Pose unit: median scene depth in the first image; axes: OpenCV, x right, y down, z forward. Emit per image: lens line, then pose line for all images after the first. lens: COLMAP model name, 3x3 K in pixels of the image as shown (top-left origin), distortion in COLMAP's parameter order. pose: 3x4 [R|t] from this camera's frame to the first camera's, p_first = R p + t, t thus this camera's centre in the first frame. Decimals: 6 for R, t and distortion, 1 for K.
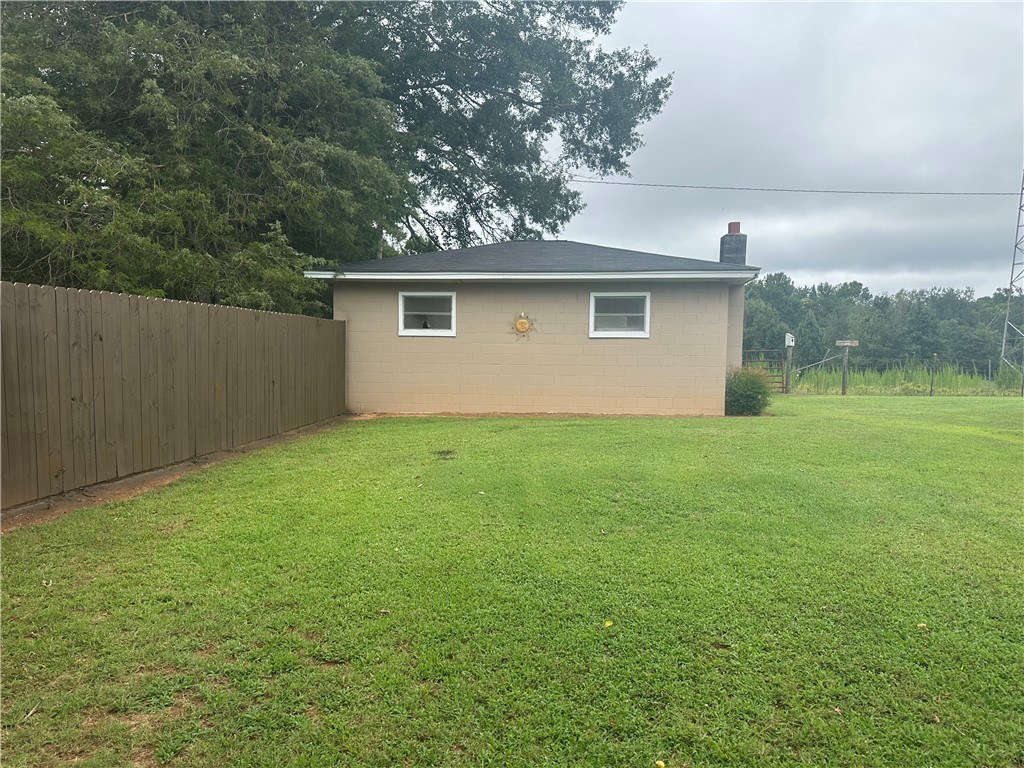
lens RADIAL K [[716.9, 0, 517.3], [0, 716.9, 390.7], [0, 0, 1]] dist [0.037571, -0.044854]
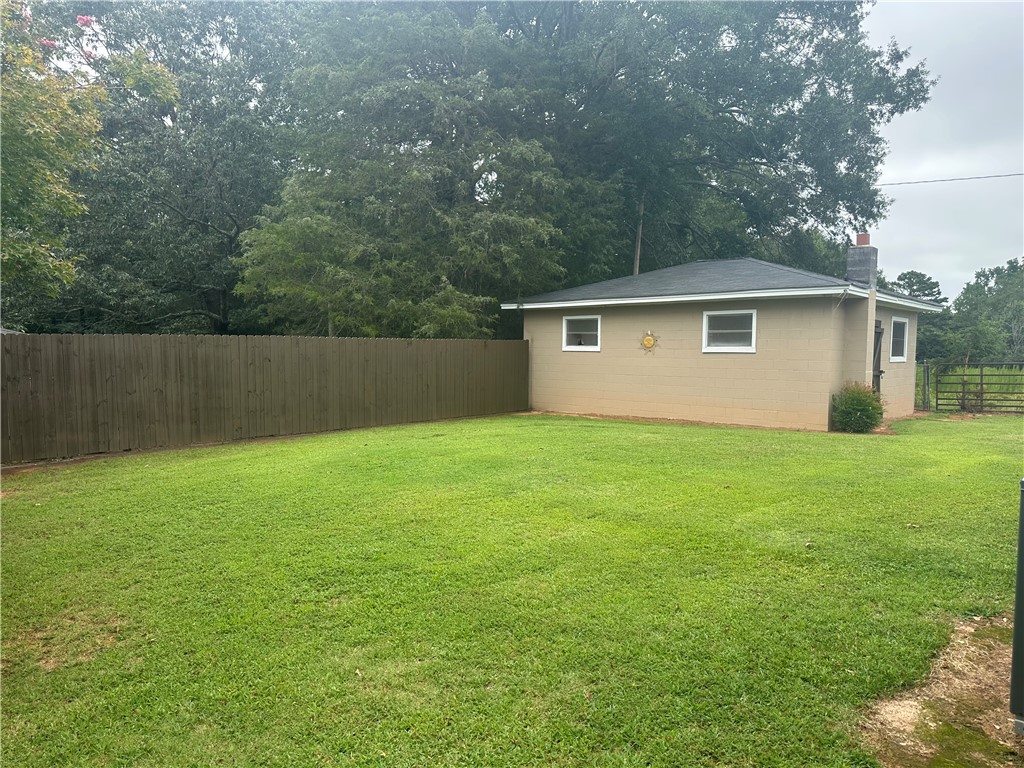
lens RADIAL K [[716.9, 0, 510.6], [0, 716.9, 380.1], [0, 0, 1]] dist [0.037571, -0.044854]
pose [[0.793330, 0.021961, -0.608396, 0.540306], [-0.032777, 0.999440, -0.006665, -0.014291], [0.607909, 0.025229, 0.793606, -0.058226]]
